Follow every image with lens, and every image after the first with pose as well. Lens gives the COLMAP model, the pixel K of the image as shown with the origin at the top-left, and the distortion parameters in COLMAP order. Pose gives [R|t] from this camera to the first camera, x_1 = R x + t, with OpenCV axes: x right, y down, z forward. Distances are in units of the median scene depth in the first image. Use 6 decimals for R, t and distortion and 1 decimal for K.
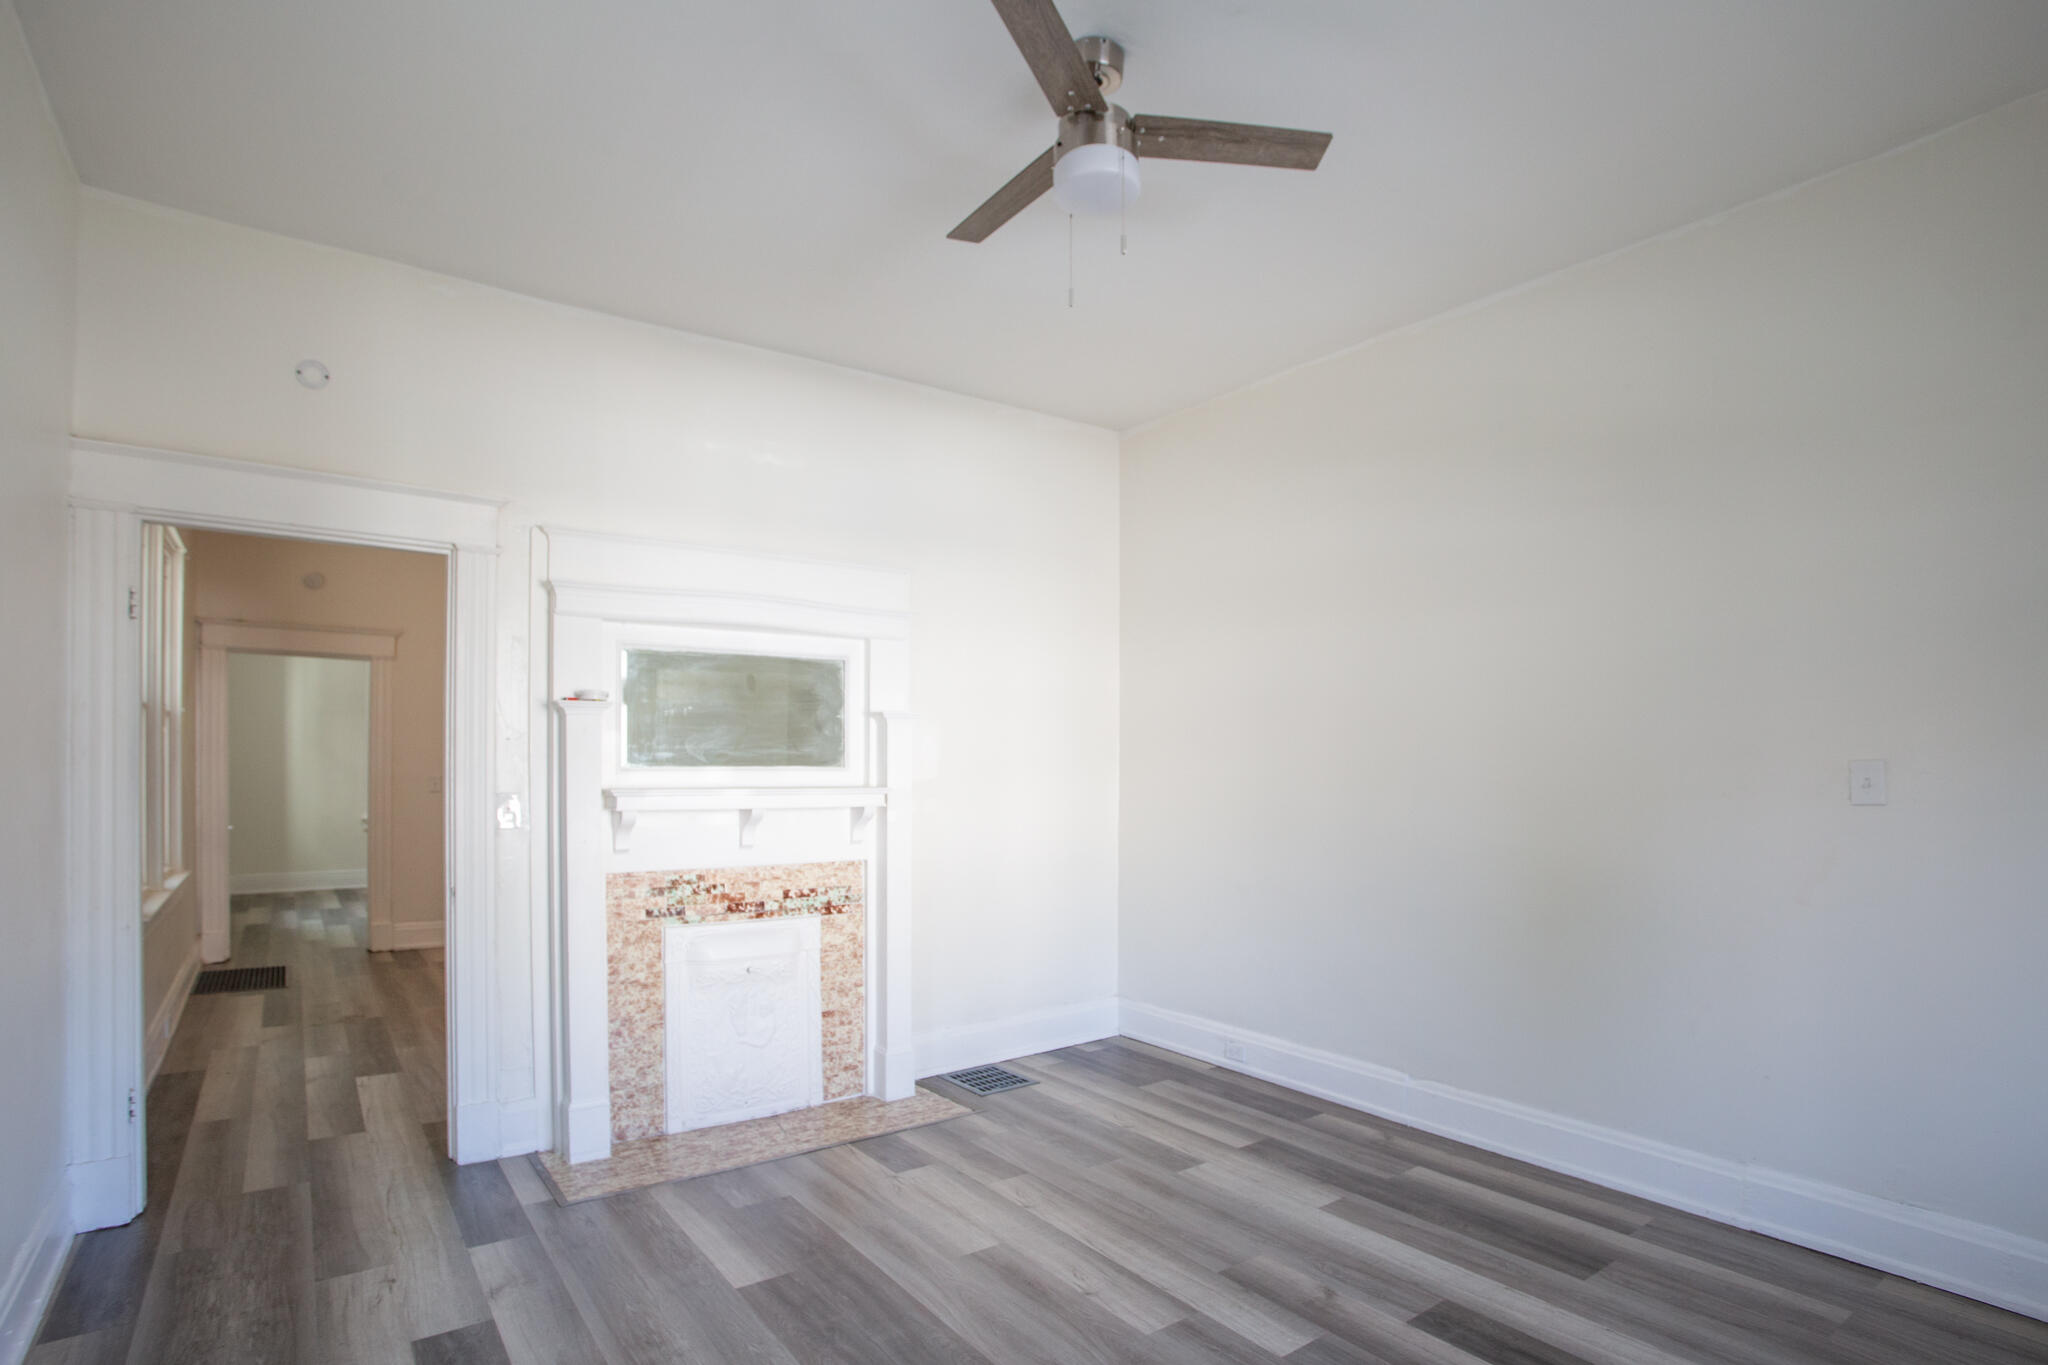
lens RADIAL K [[1021.8, 0, 1024.0], [0, 1021.8, 682.5], [0, 0, 1]] dist [-0.061406, 0.030606]
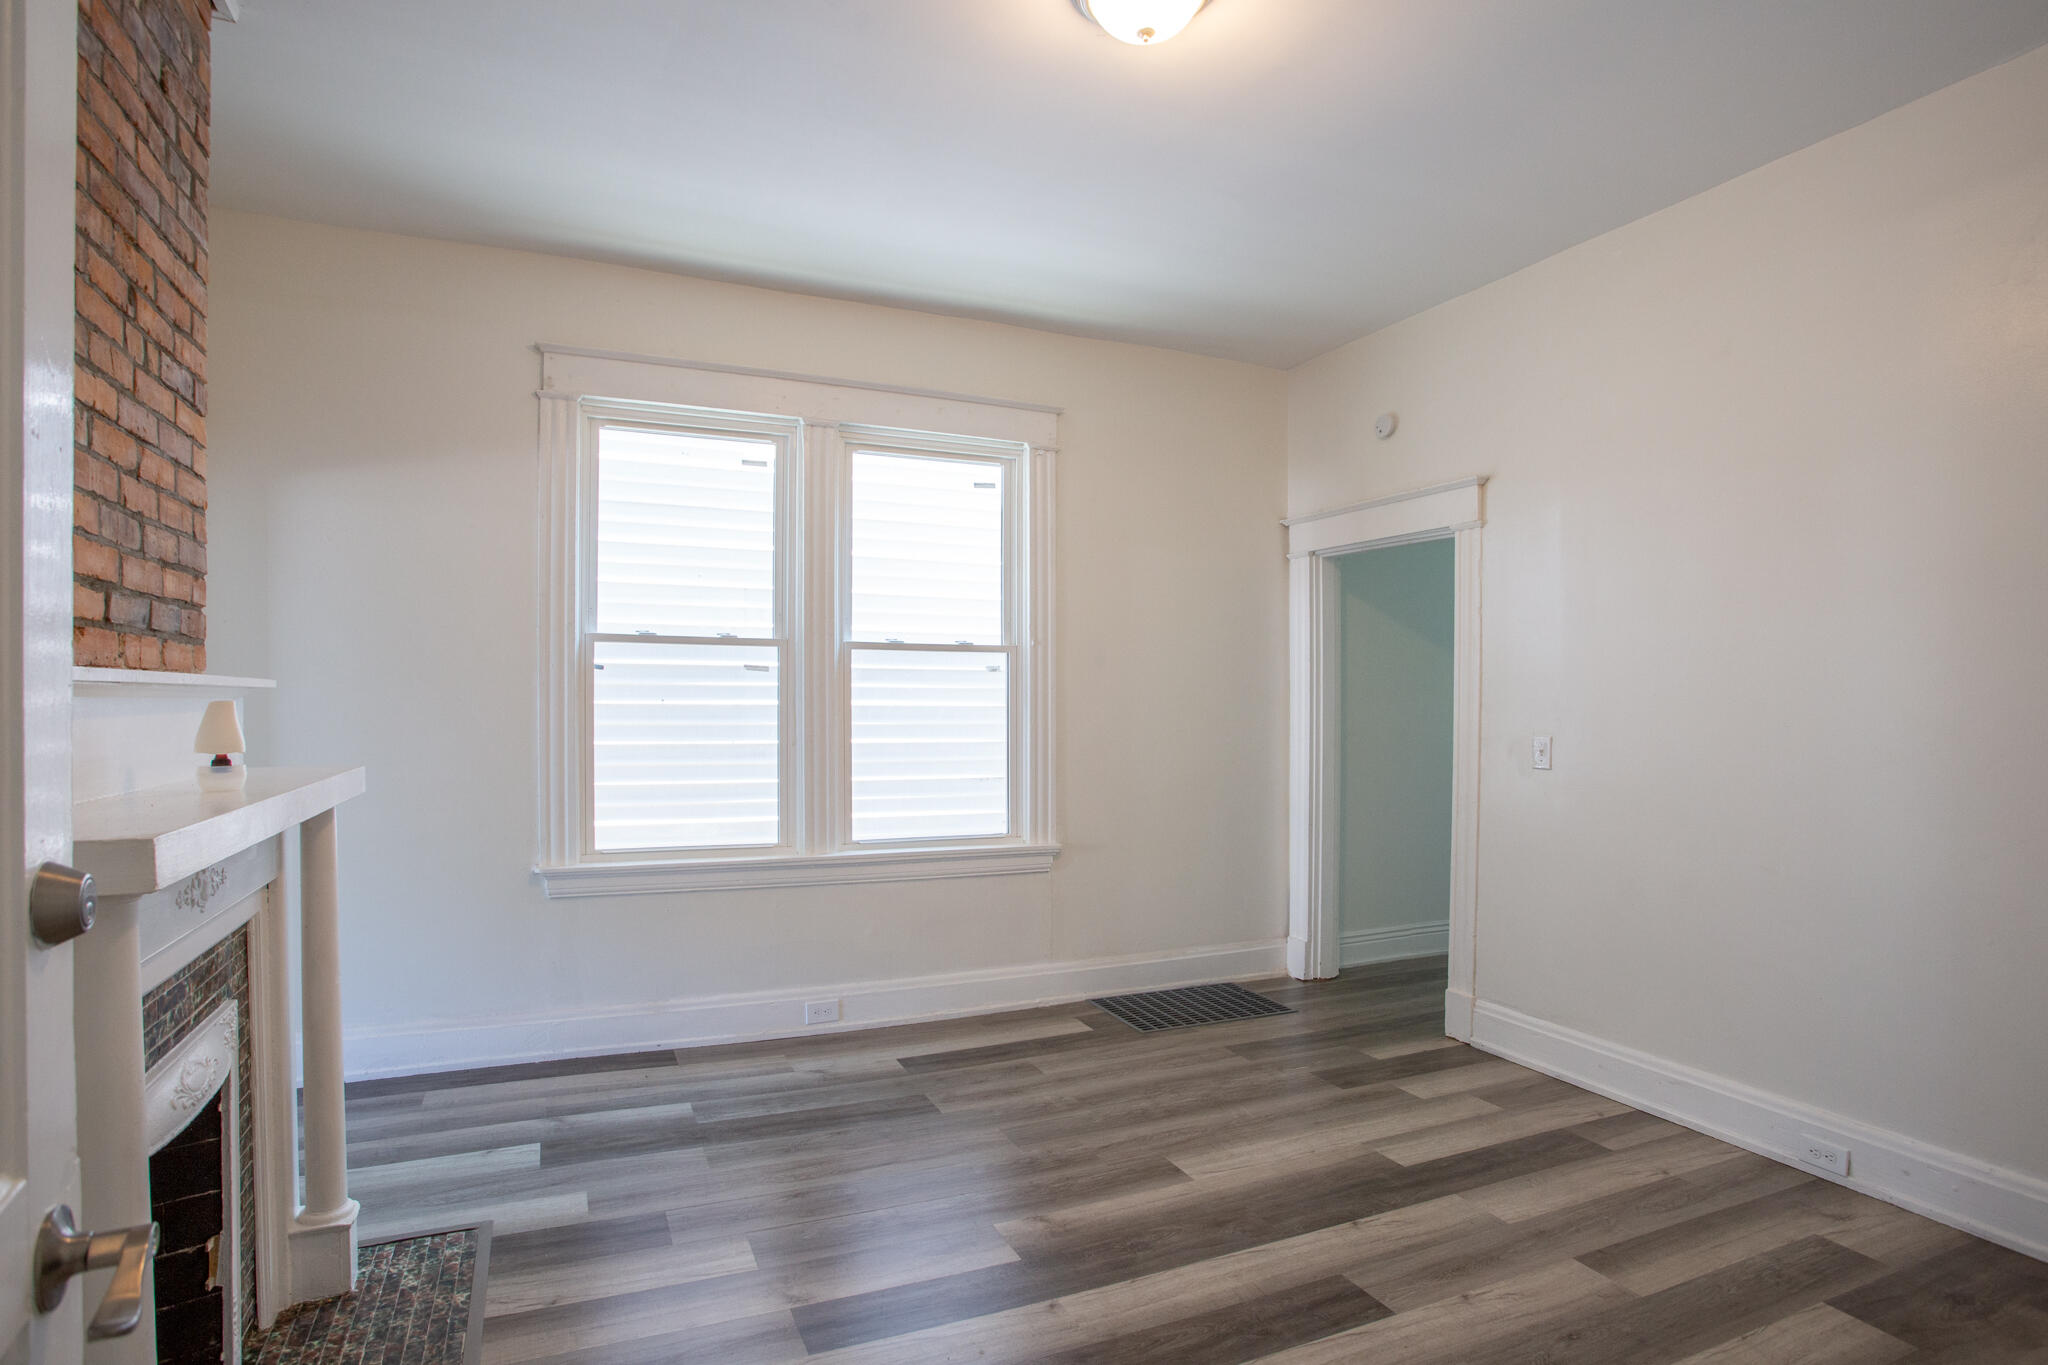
lens RADIAL K [[1021.8, 0, 1024.0], [0, 1021.8, 682.5], [0, 0, 1]] dist [-0.061406, 0.030606]
pose [[-0.232520, -0.006306, -0.972571, -0.036534], [0.069499, 0.997315, -0.023082, 0.089208], [0.970105, -0.072960, -0.231457, 1.320526]]
